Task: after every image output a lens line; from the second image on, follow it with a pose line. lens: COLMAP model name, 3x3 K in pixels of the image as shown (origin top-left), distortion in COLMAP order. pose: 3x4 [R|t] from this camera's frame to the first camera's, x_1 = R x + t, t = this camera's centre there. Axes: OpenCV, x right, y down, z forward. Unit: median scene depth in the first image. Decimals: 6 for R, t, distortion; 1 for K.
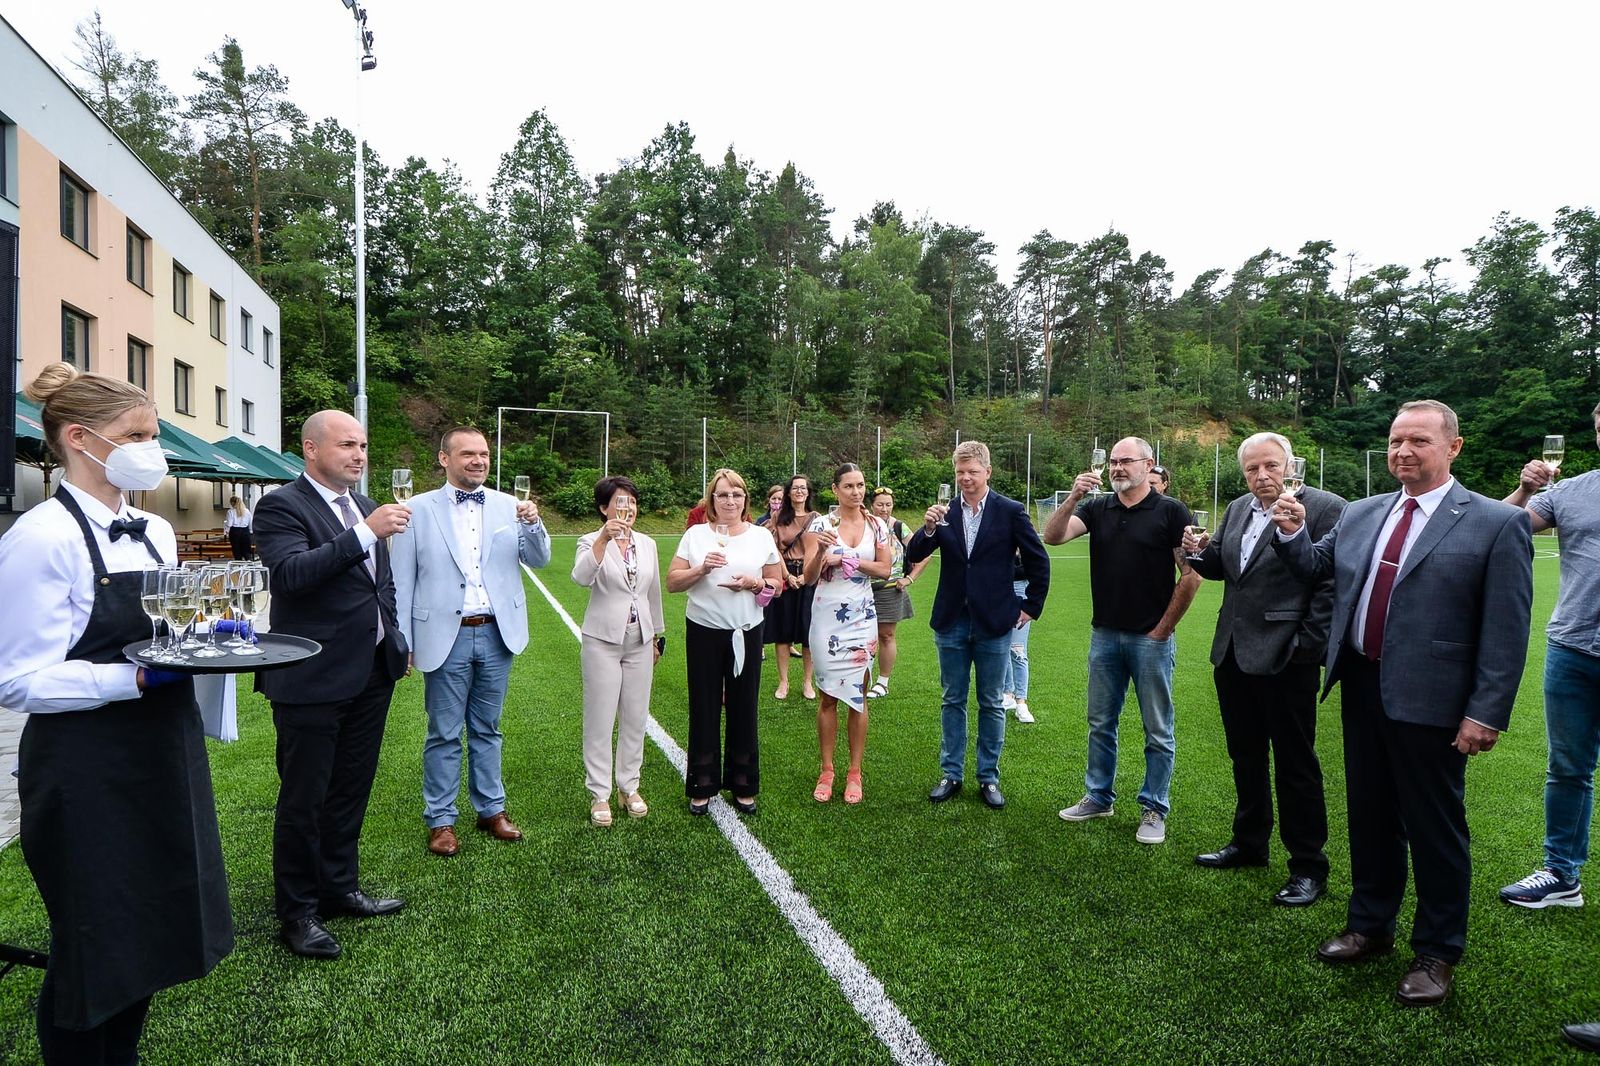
lens RADIAL K [[836.0, 0, 802.5], [0, 836.0, 537.8], [0, 0, 1]] dist [0.019268, -0.029939]
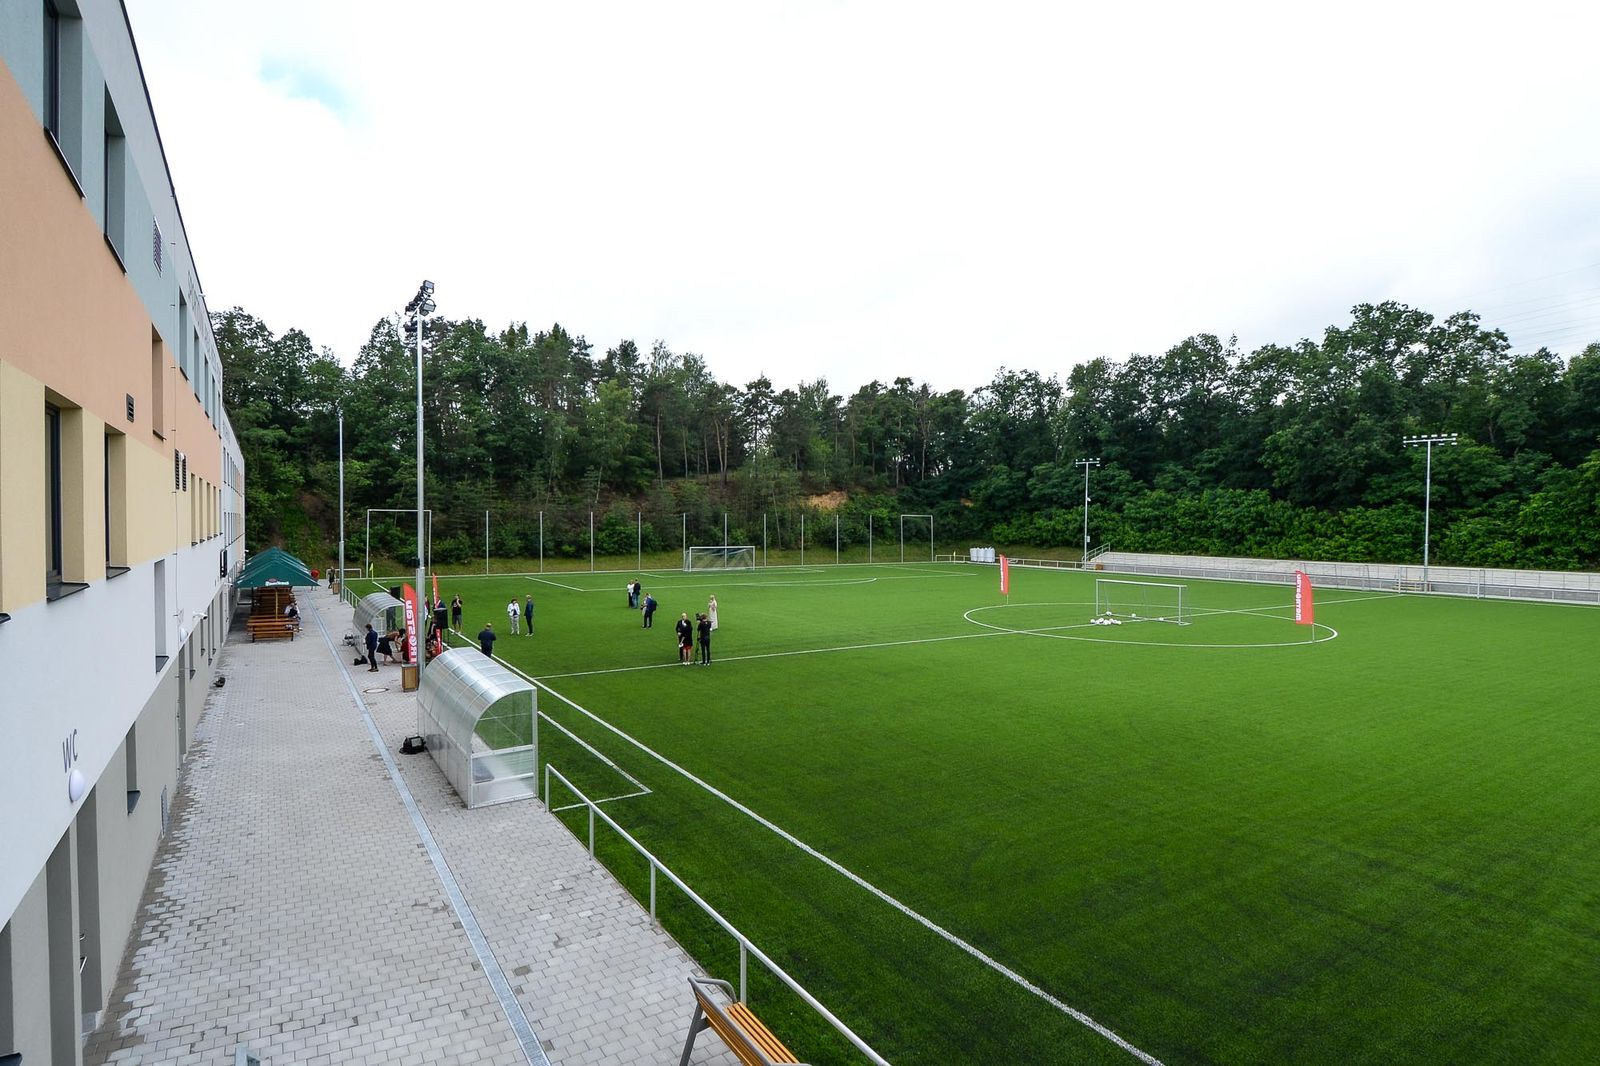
lens RADIAL K [[836.0, 0, 802.5], [0, 836.0, 537.8], [0, 0, 1]] dist [0.019268, -0.029939]
pose [[0.981677, -0.009198, 0.190332, 0.177502], [0.011926, 0.999842, -0.013196, -0.044630], [-0.190181, 0.015224, 0.981631, -0.778767]]
